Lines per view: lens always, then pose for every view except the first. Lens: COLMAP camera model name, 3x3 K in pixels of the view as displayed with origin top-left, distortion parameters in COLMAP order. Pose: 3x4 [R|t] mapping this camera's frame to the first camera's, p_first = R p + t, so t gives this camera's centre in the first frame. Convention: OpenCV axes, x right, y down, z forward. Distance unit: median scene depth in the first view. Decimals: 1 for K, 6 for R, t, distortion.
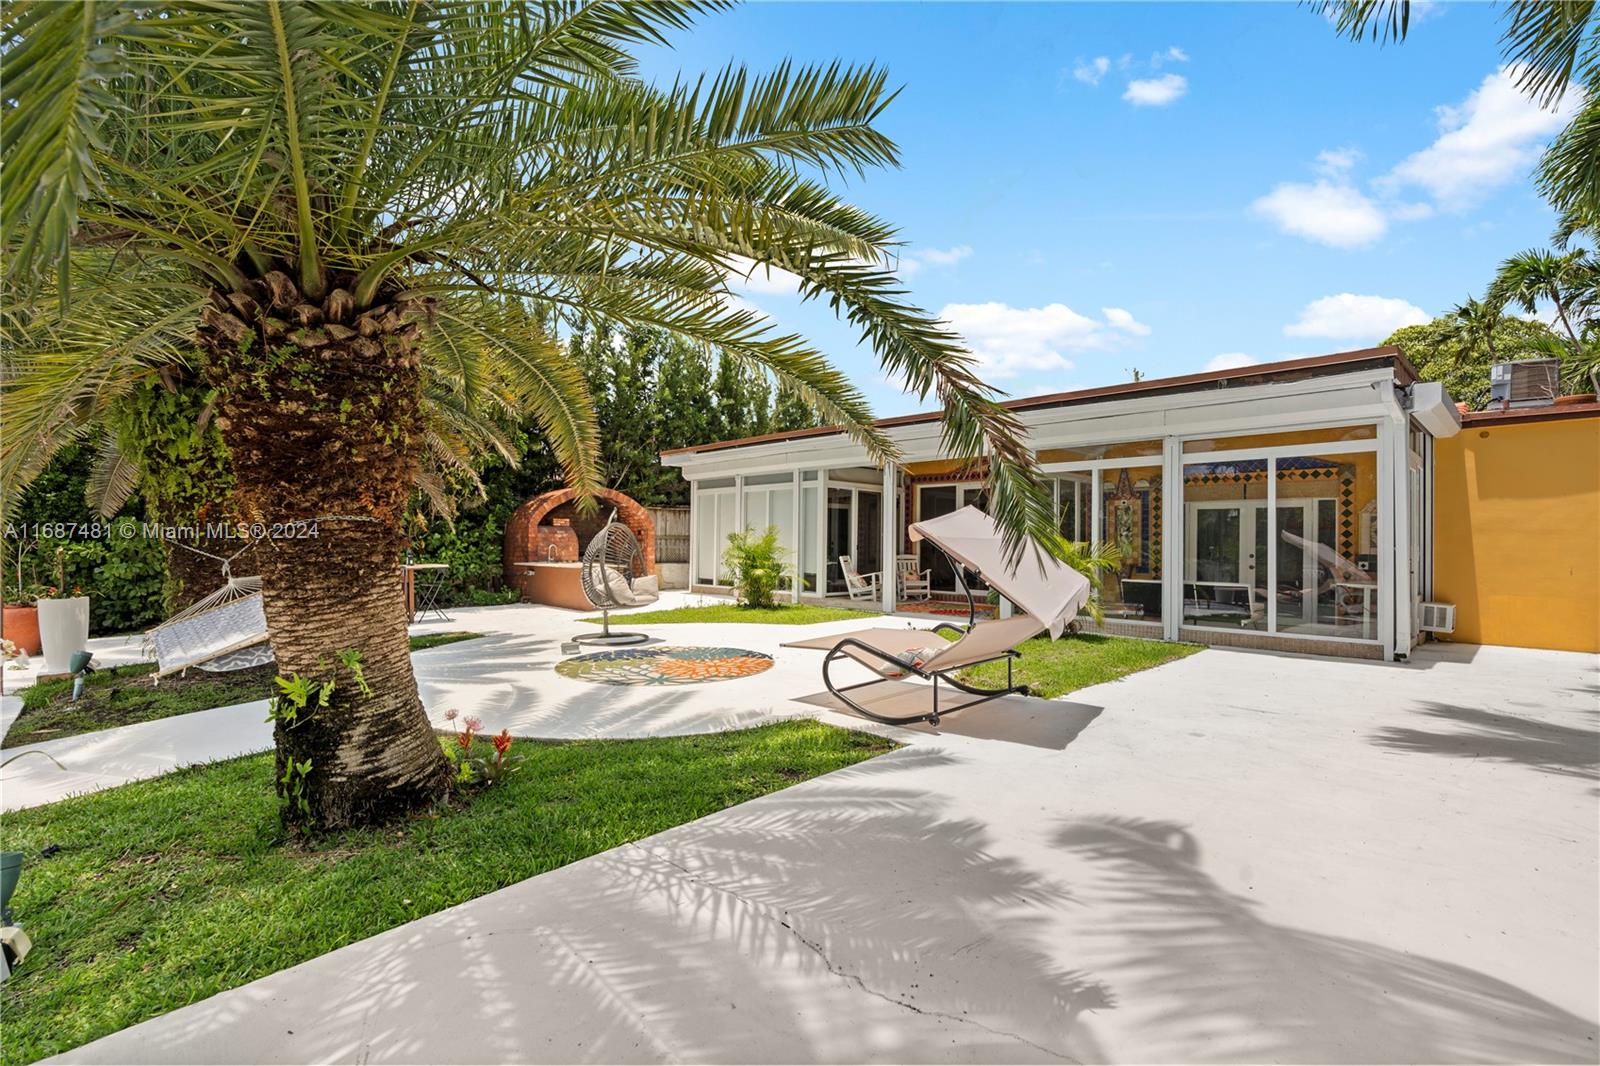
lens RADIAL K [[741.7, 0, 800.0], [0, 741.7, 533.0], [0, 0, 1]] dist [-0.009559, -0.000049]
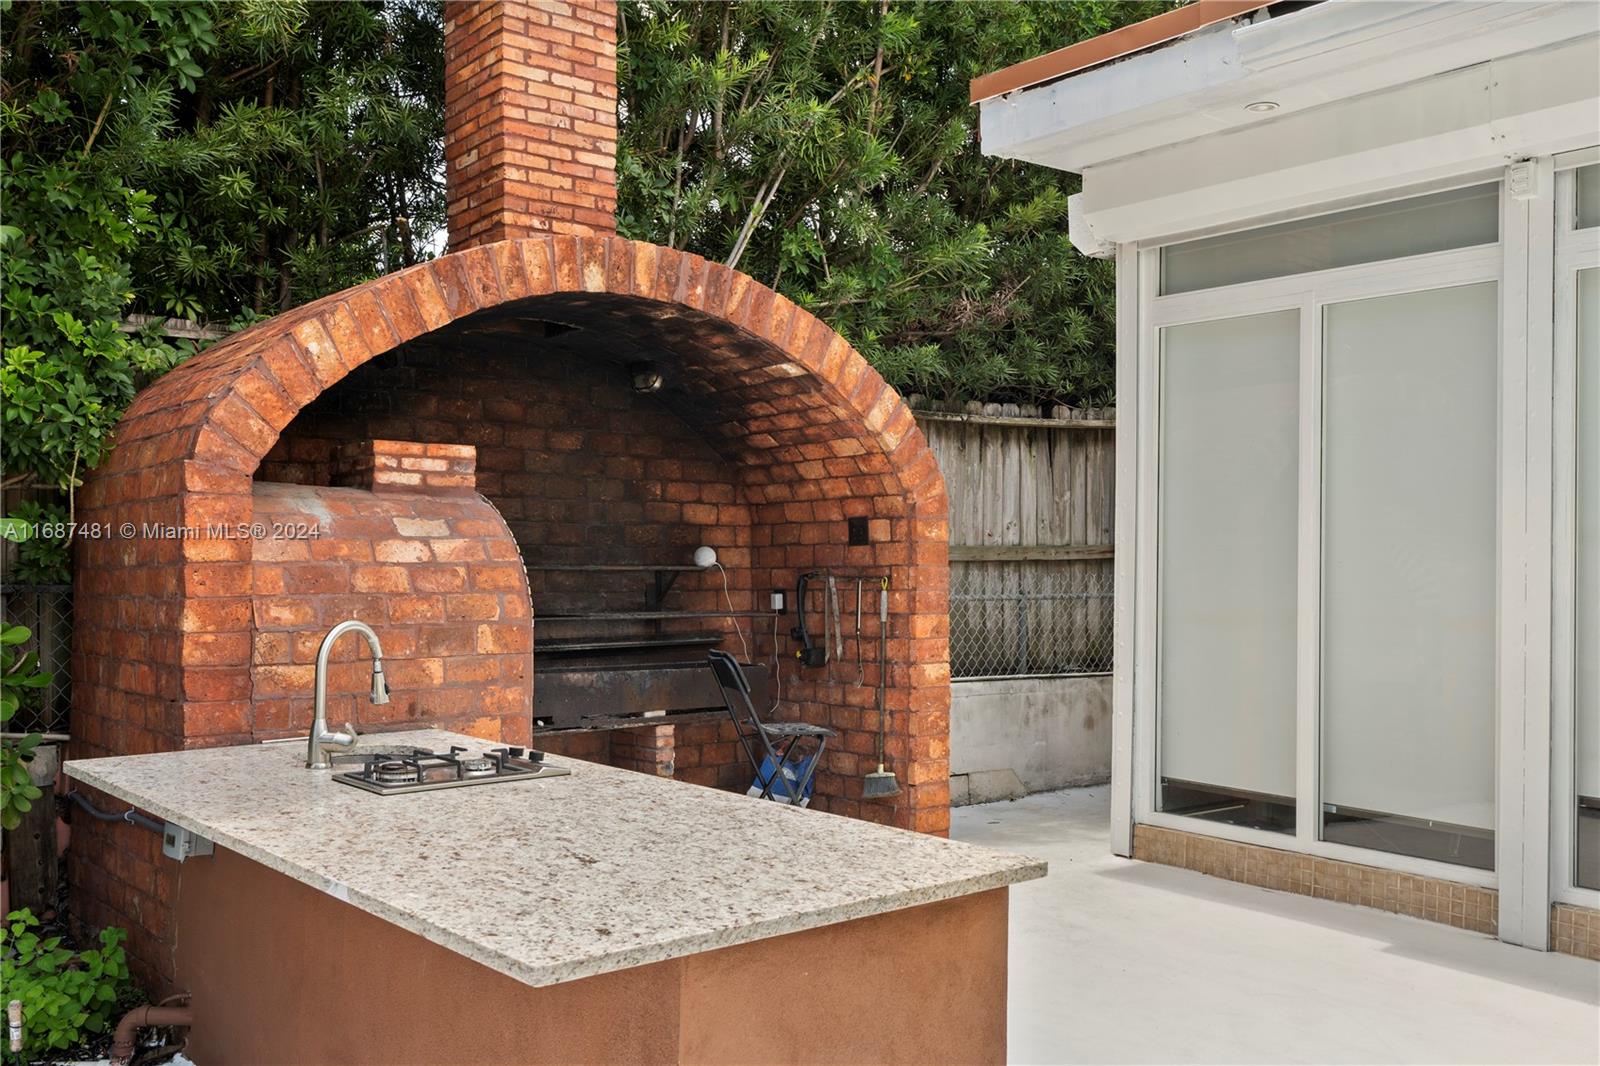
lens RADIAL K [[1509.6, 0, 799.7], [0, 1509.6, 574.1], [0, 0, 1]] dist [-0.017672, -0.014841]
pose [[0.996694, -0.000464, -0.081245, -0.322983], [0.001870, 0.999850, 0.017232, 0.005140], [0.081225, -0.017327, 0.996545, 1.019101]]
